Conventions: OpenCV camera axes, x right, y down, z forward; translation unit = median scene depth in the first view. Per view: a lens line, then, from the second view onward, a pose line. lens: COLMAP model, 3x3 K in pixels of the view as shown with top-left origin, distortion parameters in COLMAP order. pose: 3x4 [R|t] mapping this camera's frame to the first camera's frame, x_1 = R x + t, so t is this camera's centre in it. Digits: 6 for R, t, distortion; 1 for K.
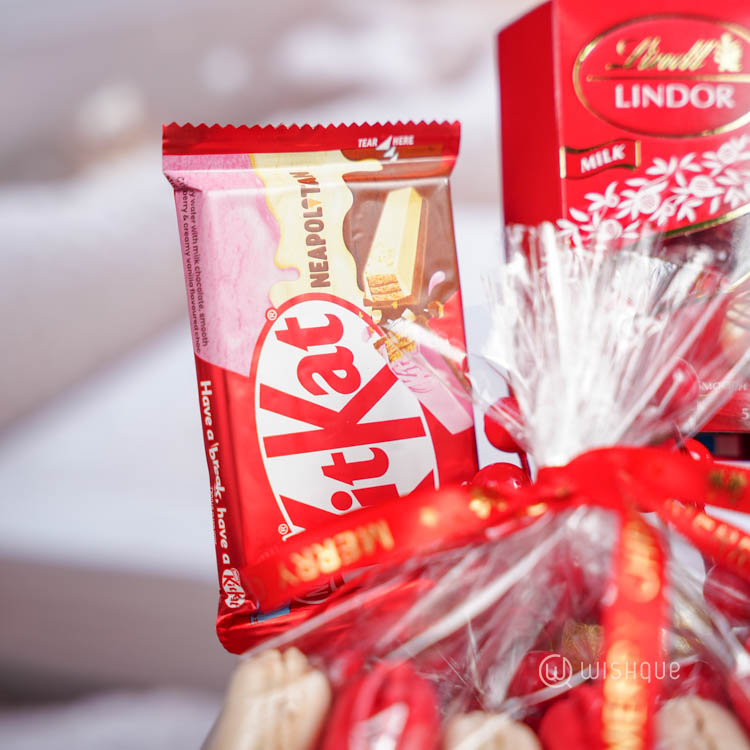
lens RADIAL K [[1630.2, 0, 365.5], [0, 1630.2, 375.0], [0, 0, 1]] dist [0.141319, 0.212165]
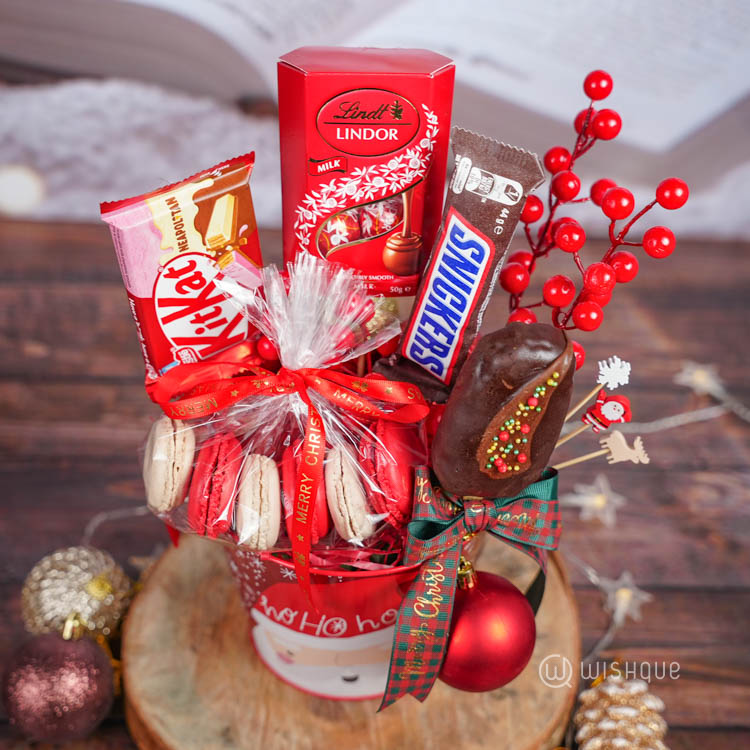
lens RADIAL K [[1514.1, 0, 375.0], [0, 1514.1, 375.0], [0, 0, 1]] dist [0.069480, 0.328095]
pose [[0.999019, -0.002861, 0.044184, 0.122947], [-0.027211, 0.747548, 0.663651, -1.167638], [-0.034928, -0.664202, 0.746737, -0.512409]]
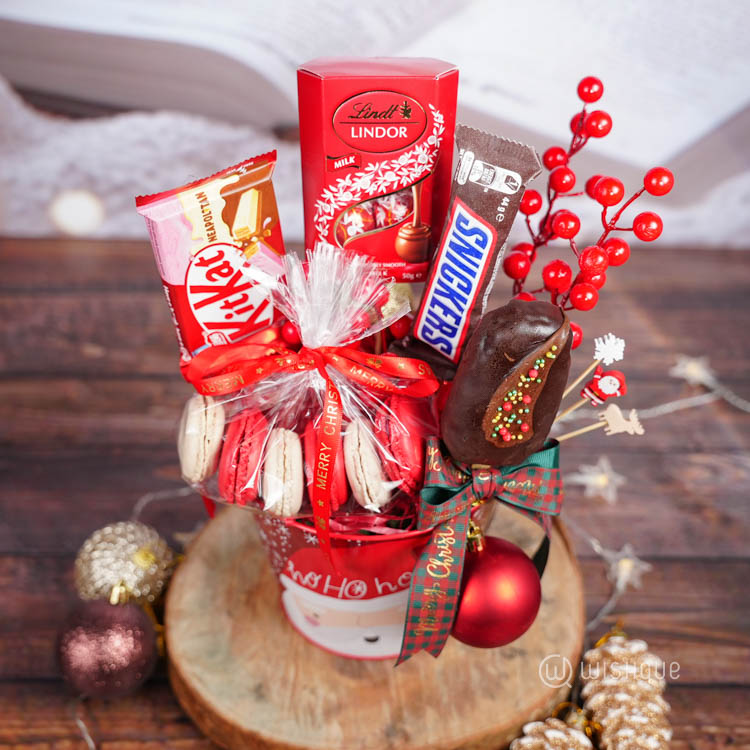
lens RADIAL K [[1336.9, 0, 374.3], [0, 1336.9, 344.8], [0, 0, 1]] dist [0.002665, 0.115807]
pose [[0.999817, -0.011392, 0.015373, 0.158726], [-0.000882, 0.775160, 0.631764, -1.069255], [-0.019114, -0.631662, 0.775008, -0.499151]]
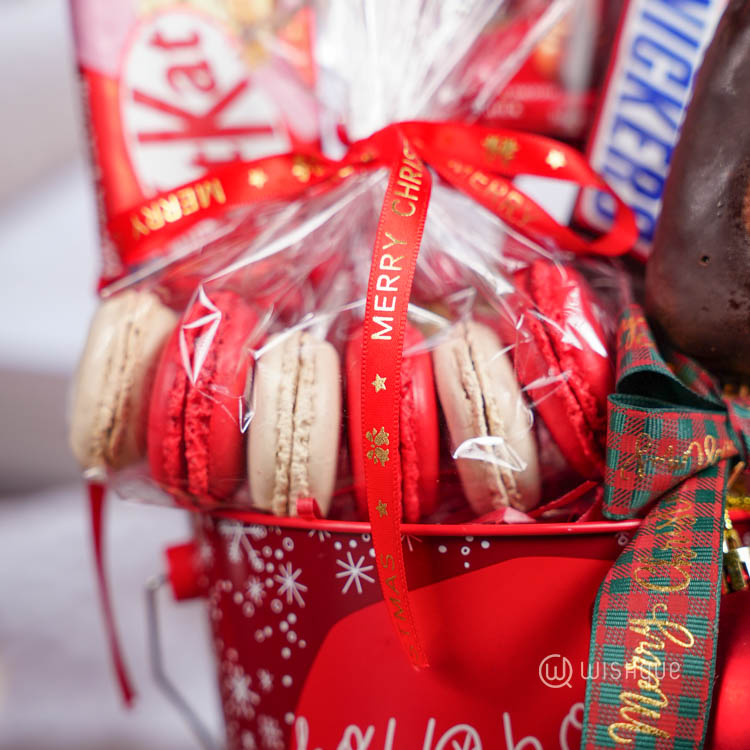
lens RADIAL K [[1835.0, 0, 378.3], [0, 1835.0, 398.4], [0, 0, 1]] dist [0.113278, 0.722601]
pose [[0.999756, 0.001587, -0.022031, 0.135550], [-0.000293, 0.998282, 0.058599, 0.144704], [0.022086, -0.058578, 0.998039, -0.309194]]
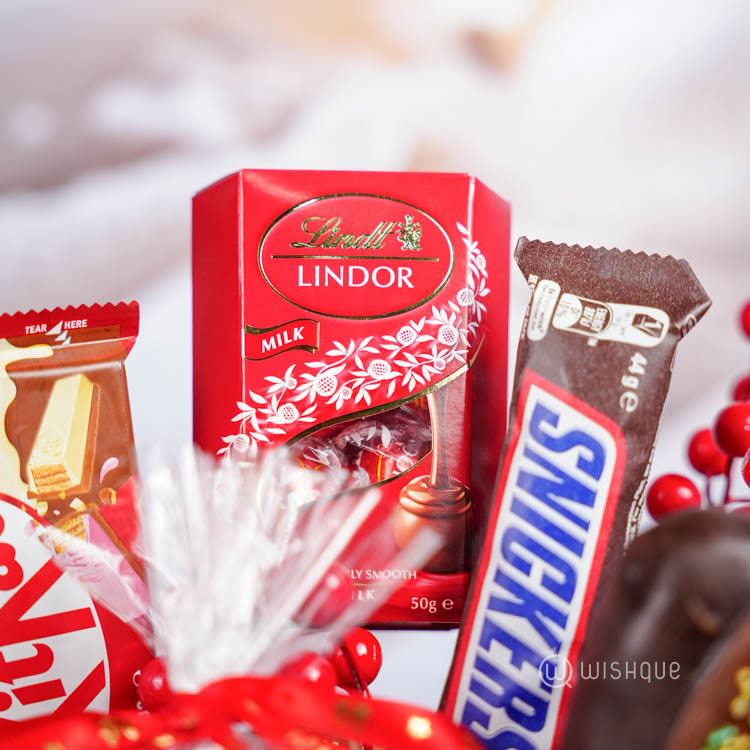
lens RADIAL K [[1630.2, 0, 365.5], [0, 1630.2, 375.0], [0, 0, 1]] dist [0.141319, 0.212165]
pose [[0.999008, 0.000465, 0.044524, 0.155358], [-0.001677, 0.999629, 0.027171, -0.141597], [-0.044495, -0.027219, 0.998639, 0.006525]]
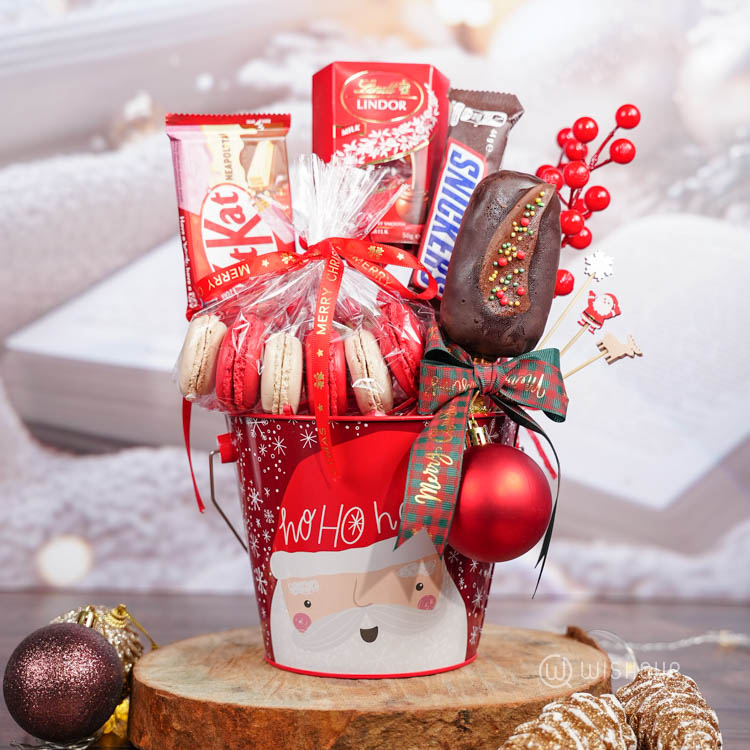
lens RADIAL K [[1497.1, 0, 376.6], [0, 1497.1, 358.0], [0, 0, 1]] dist [0.022571, 0.072747]
pose [[0.999847, 0.009495, 0.014674, 0.158228], [-0.009632, 0.999911, 0.009251, 0.184670], [-0.014585, -0.009391, 0.999850, -1.220086]]
